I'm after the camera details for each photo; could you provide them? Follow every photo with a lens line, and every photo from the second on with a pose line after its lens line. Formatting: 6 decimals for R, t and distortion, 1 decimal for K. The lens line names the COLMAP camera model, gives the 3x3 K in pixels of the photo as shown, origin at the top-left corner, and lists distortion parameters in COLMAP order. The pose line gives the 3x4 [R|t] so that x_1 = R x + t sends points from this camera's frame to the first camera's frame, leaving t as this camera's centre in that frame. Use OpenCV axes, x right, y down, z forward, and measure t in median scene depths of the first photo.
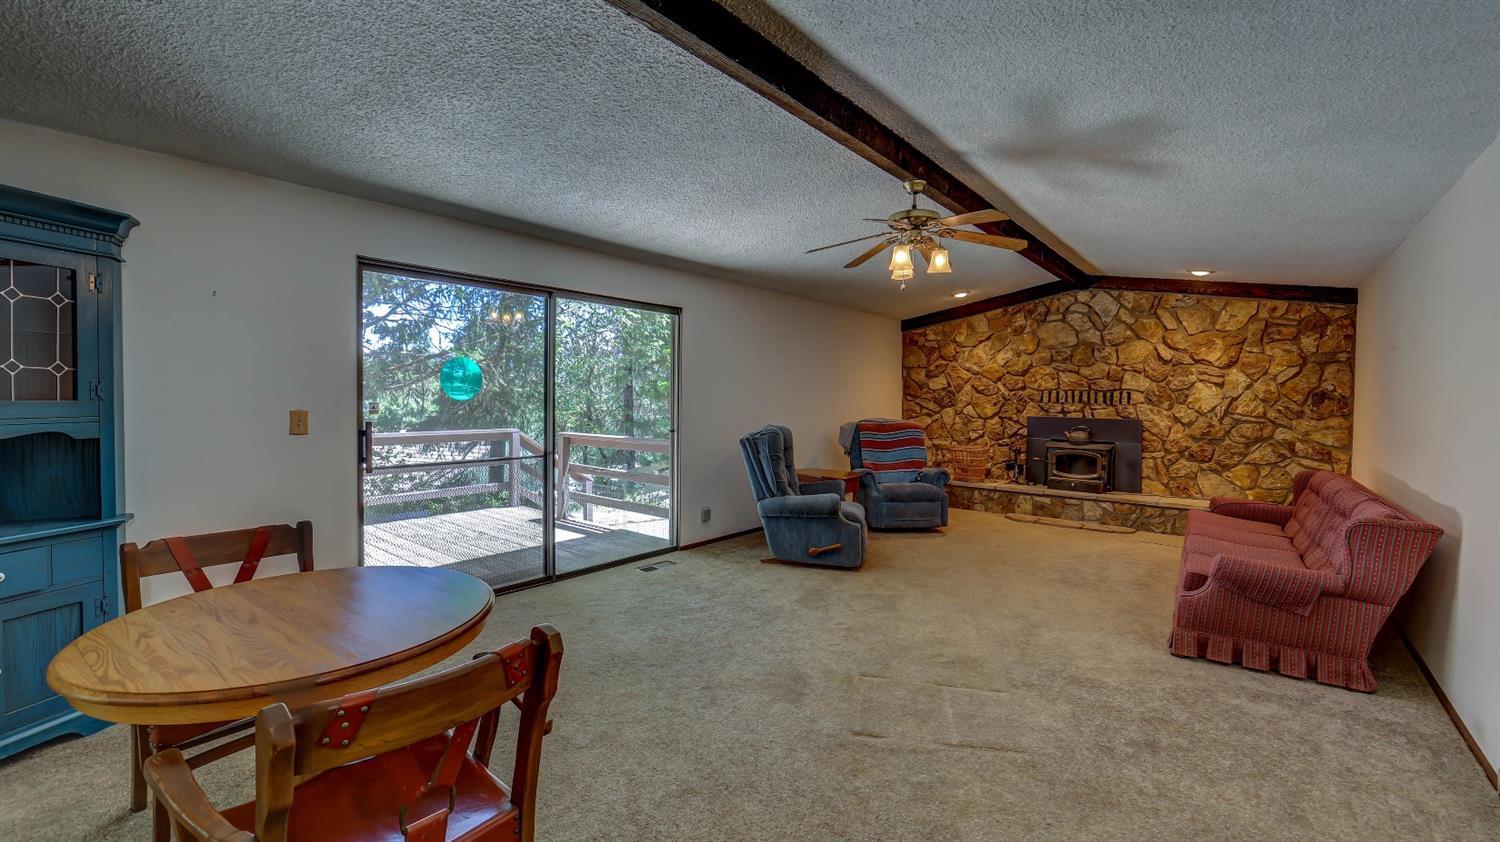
lens RADIAL K [[606.1, 0, 760.4], [0, 606.1, 418.8], [0, 0, 1]] dist [-0.016227, -0.000026]
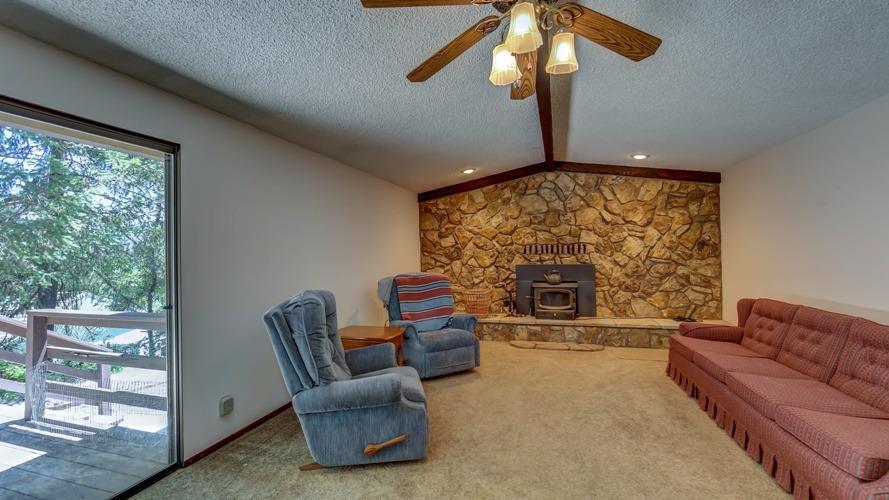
lens RADIAL K [[359.2, 0, 450.7], [0, 359.2, 248.7], [0, 0, 1]] dist [-0.016227, -0.000026]
pose [[0.926702, -0.025631, 0.374922, 0.011507], [0.044843, 0.998085, -0.042607, -0.013829], [-0.373112, 0.056296, 0.926077, 0.356162]]
